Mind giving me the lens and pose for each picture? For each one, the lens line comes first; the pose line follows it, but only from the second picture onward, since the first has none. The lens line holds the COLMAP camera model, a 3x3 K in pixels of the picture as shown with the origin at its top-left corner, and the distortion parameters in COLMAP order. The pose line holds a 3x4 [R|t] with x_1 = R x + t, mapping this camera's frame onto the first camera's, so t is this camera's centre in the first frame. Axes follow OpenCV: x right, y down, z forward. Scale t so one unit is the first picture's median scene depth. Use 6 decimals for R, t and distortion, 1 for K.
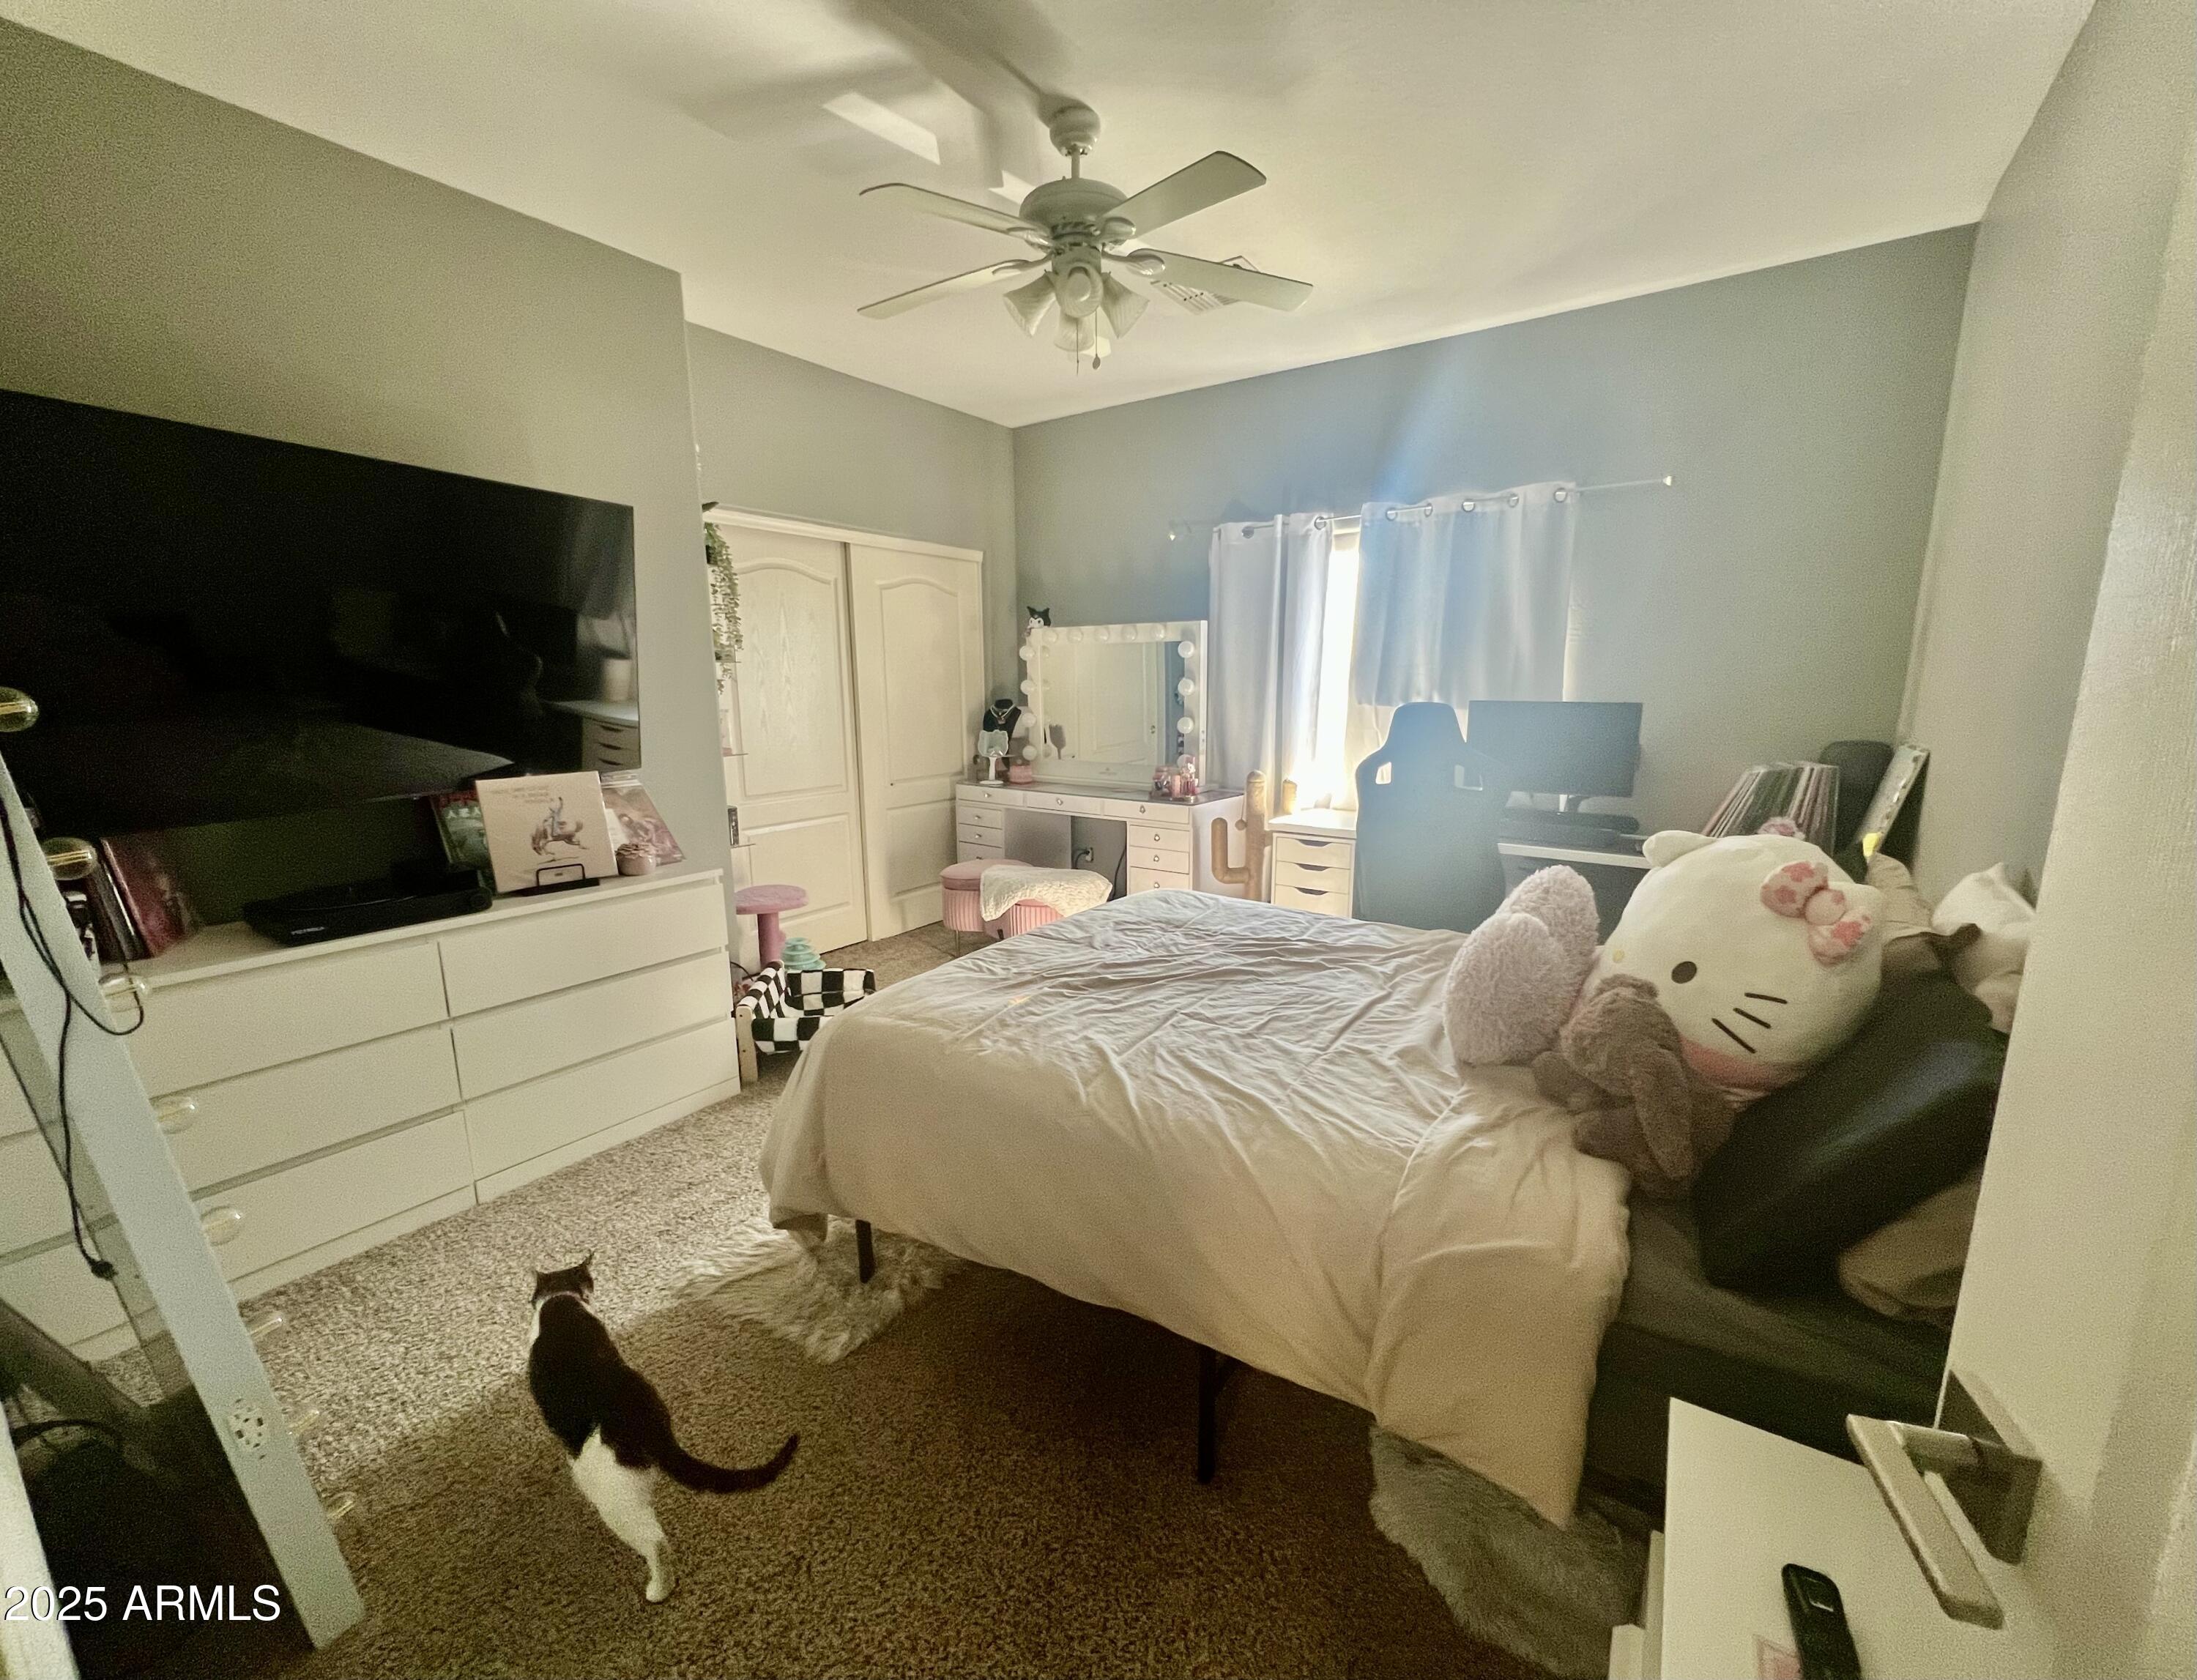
lens RADIAL K [[893.7, 0, 1093.7], [0, 893.7, 849.5], [0, 0, 1]] dist [0.000102, 0.000119]
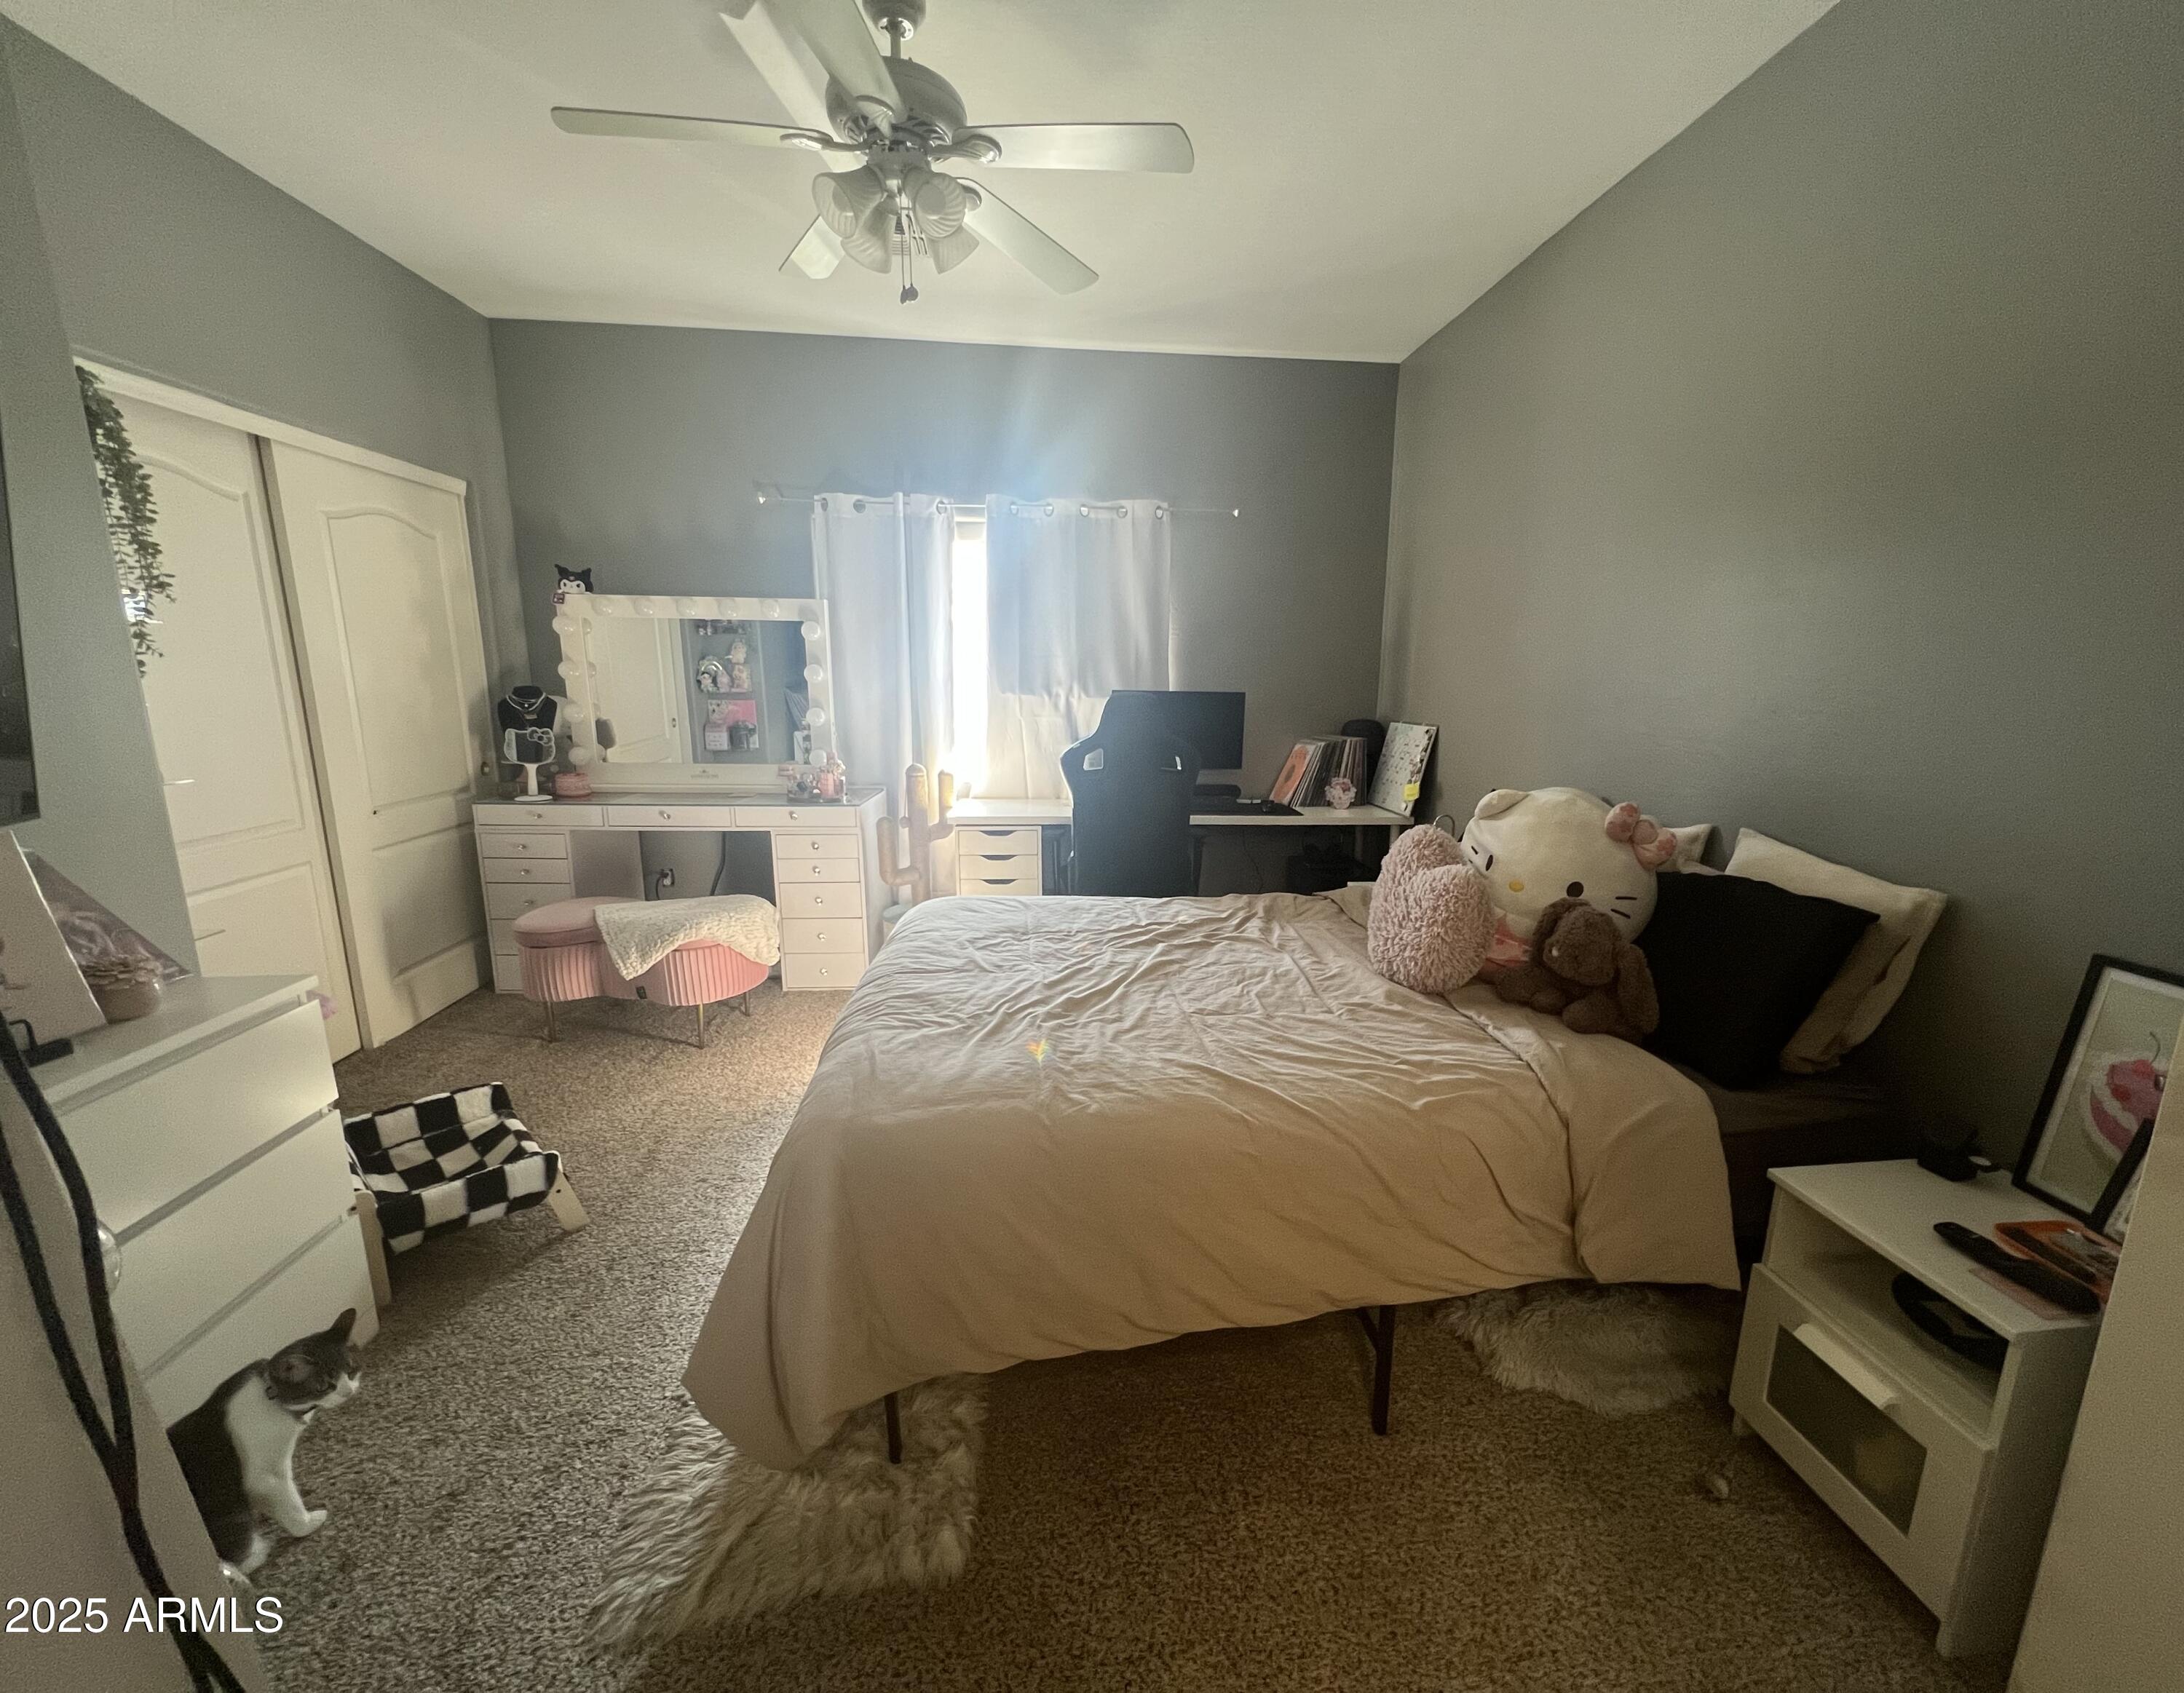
lens RADIAL K [[893.2, 0, 1099.4], [0, 893.2, 847.8], [0, 0, 1]] dist [-0.000767, 0.000704]
pose [[0.755785, -0.112777, 0.645035, -0.356963], [0.104186, 0.993220, 0.051578, -0.034643], [-0.646478, 0.028222, 0.762410, 0.190931]]
